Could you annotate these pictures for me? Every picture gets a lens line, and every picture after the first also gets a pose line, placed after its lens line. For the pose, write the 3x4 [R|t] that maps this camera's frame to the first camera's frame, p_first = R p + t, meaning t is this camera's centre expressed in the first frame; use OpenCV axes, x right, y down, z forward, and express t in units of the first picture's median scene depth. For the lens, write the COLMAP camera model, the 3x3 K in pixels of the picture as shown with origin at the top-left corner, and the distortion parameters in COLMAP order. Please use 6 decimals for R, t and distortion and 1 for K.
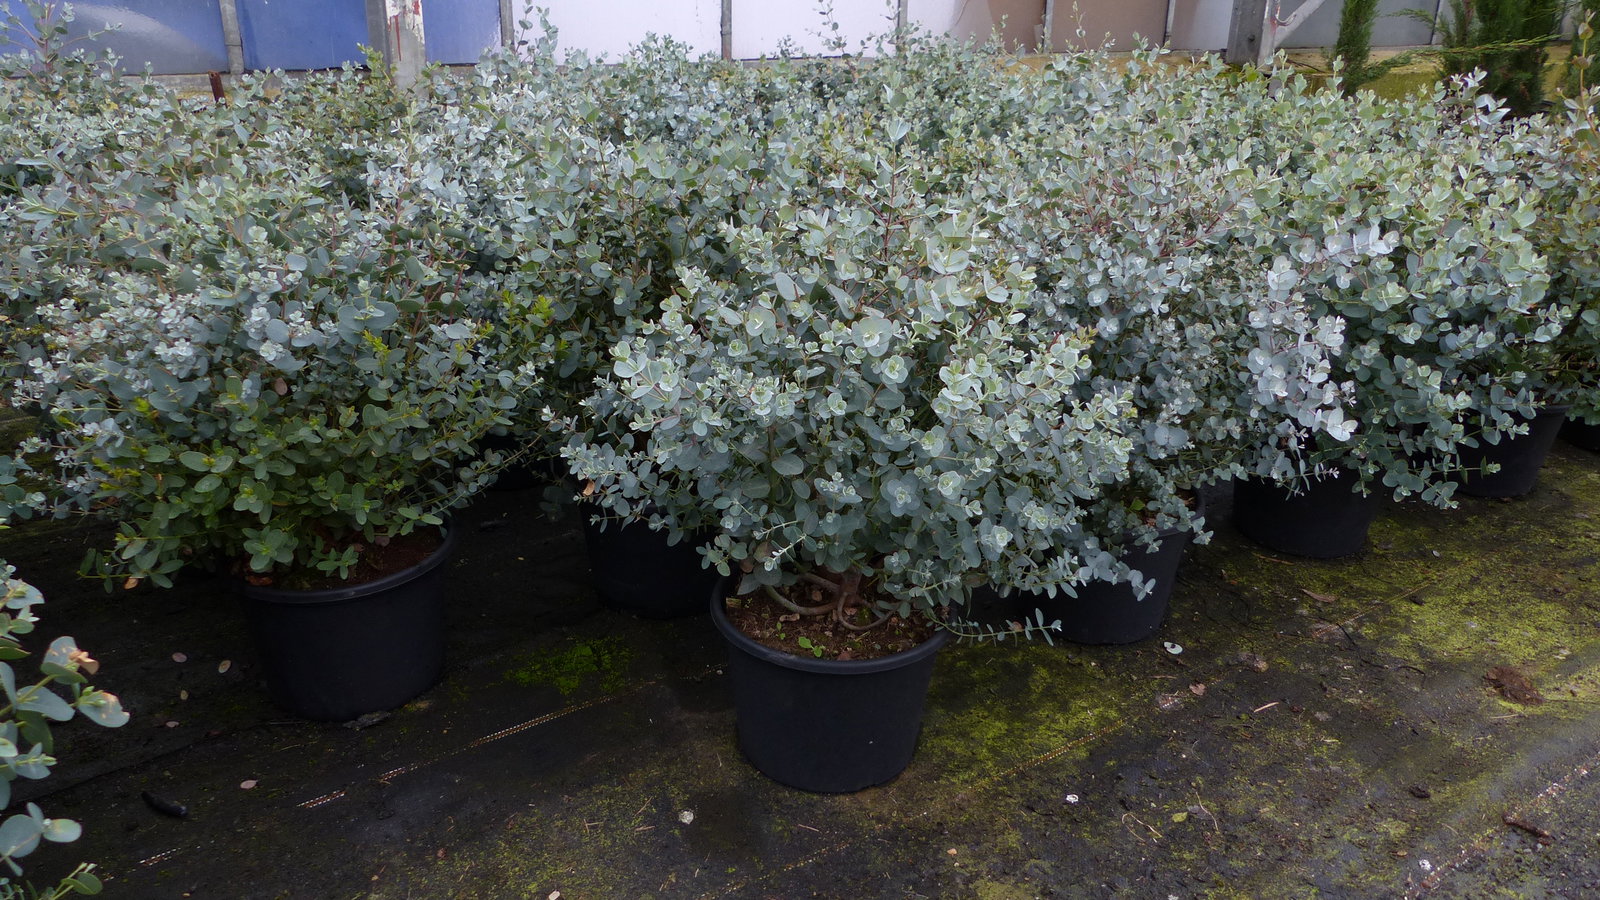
lens RADIAL K [[1187.6, 0, 802.7], [0, 1187.6, 452.3], [0, 0, 1]] dist [-0.035475, 0.025779]
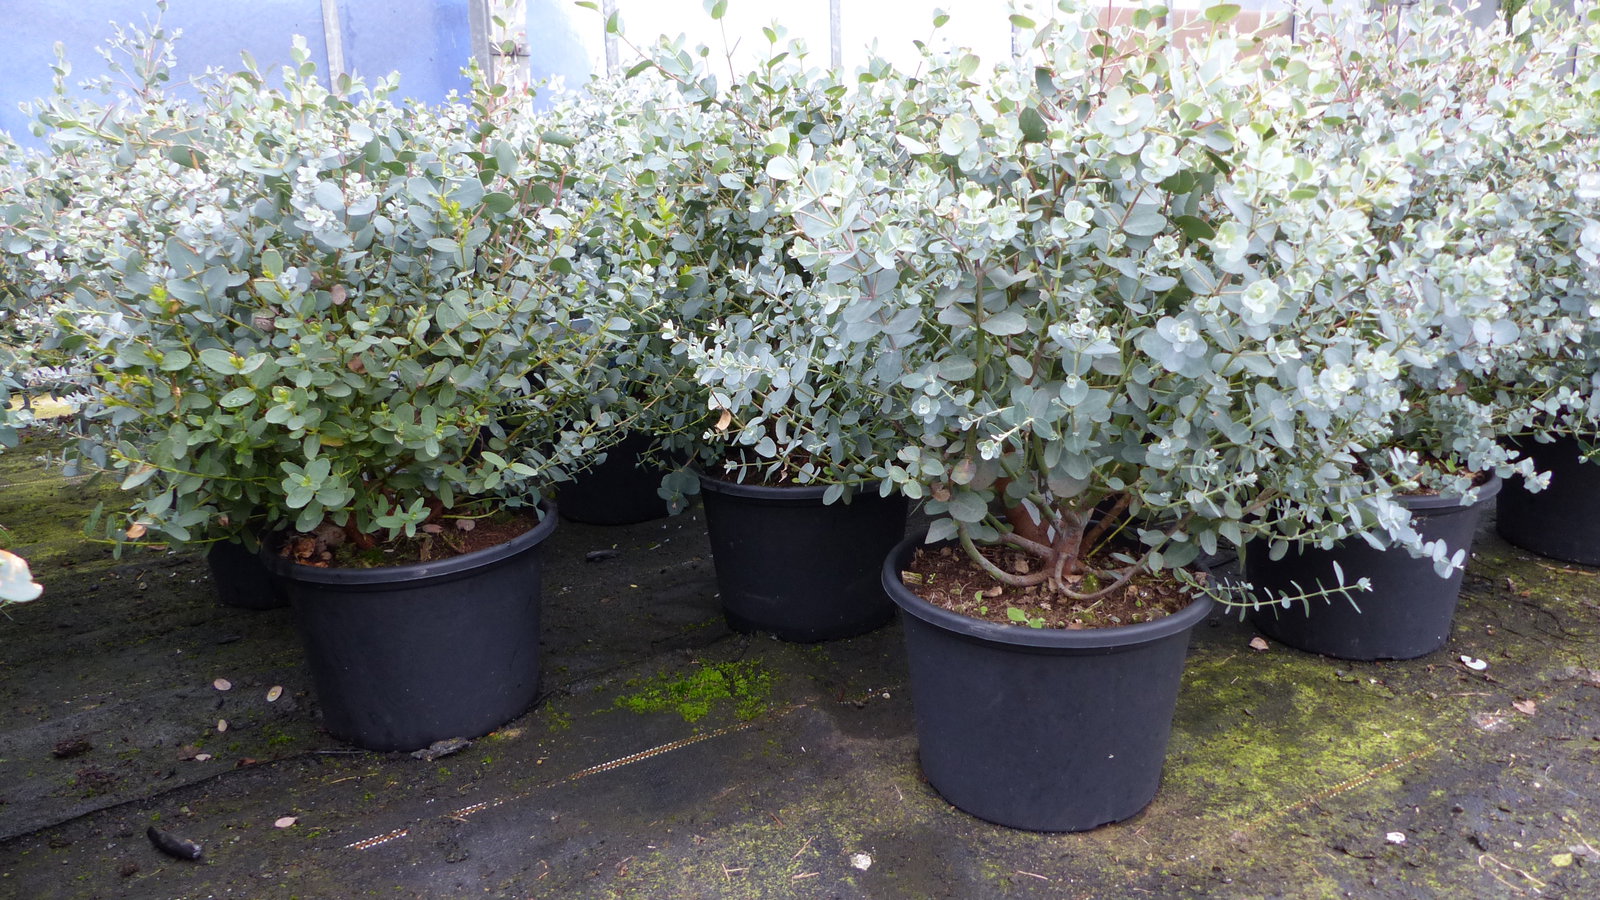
lens RADIAL K [[1187.6, 0, 809.2], [0, 1187.6, 445.1], [0, 0, 1]] dist [-0.035475, 0.025779]
pose [[0.996227, -0.032041, -0.080655, -0.061295], [0.021124, 0.990926, -0.132739, 0.145411], [0.084176, 0.130535, 0.987864, 0.237323]]
